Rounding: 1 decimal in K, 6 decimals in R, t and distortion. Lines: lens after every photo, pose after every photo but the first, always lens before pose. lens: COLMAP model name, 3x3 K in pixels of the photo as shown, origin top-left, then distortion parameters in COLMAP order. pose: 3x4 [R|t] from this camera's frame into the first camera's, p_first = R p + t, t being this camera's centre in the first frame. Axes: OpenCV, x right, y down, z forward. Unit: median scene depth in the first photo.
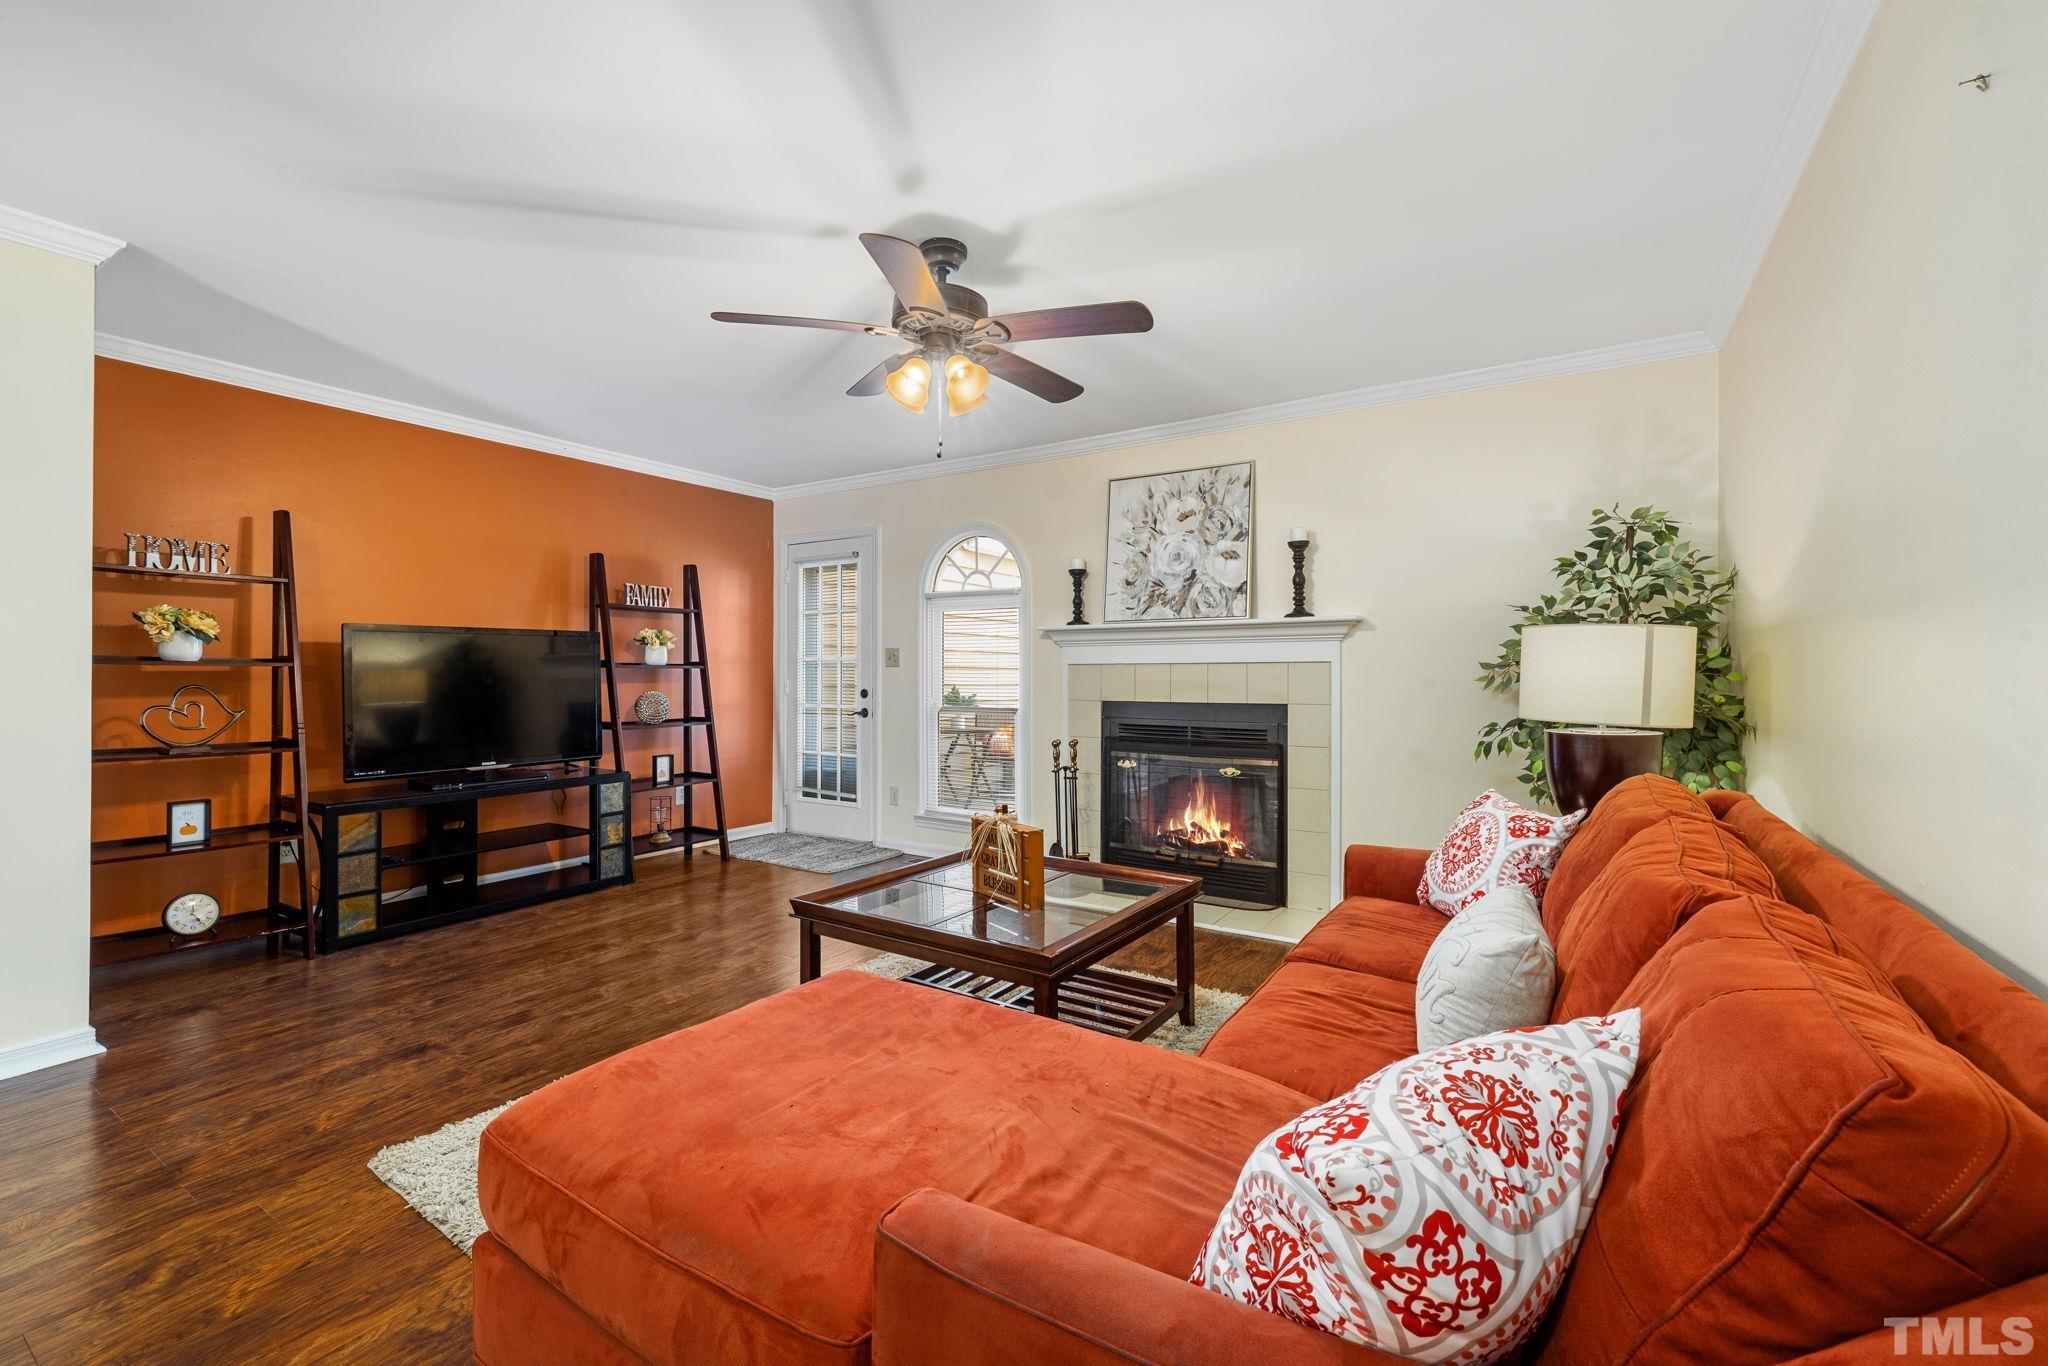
lens RADIAL K [[855.7, 0, 1027.3], [0, 855.7, 669.0], [0, 0, 1]] dist [-0.002260, -0.000098]
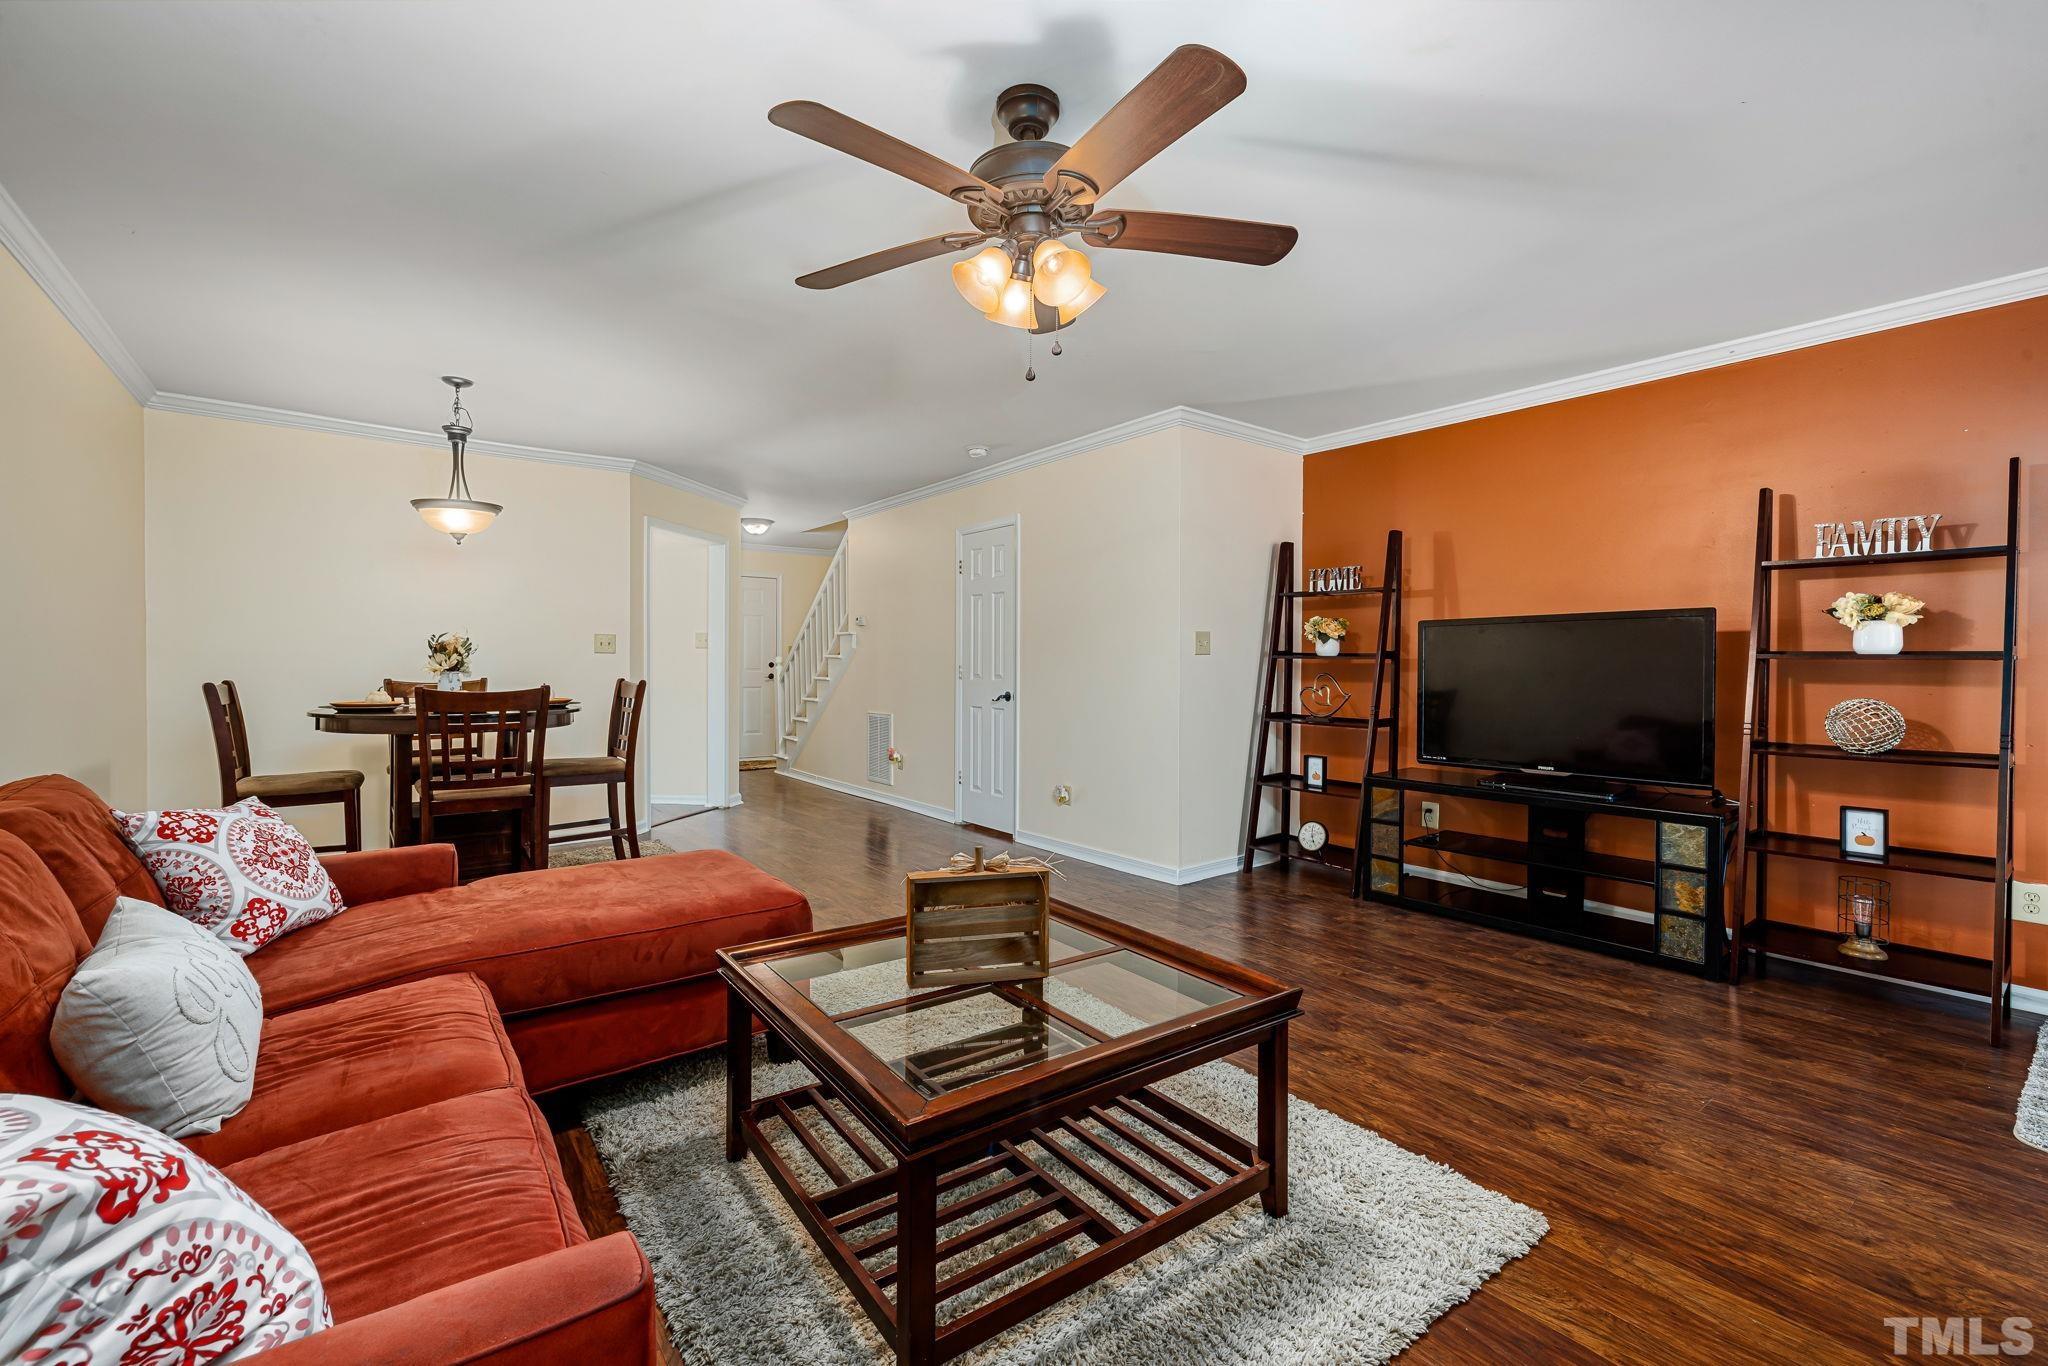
lens RADIAL K [[855.7, 0, 1025.1], [0, 855.7, 675.6], [0, 0, 1]] dist [-0.002260, -0.000098]
pose [[-0.348737, 0.004609, -0.937209, 0.796873], [-0.007424, 0.999943, 0.007680, 0.027101], [0.937191, 0.009636, -0.348683, 1.682436]]
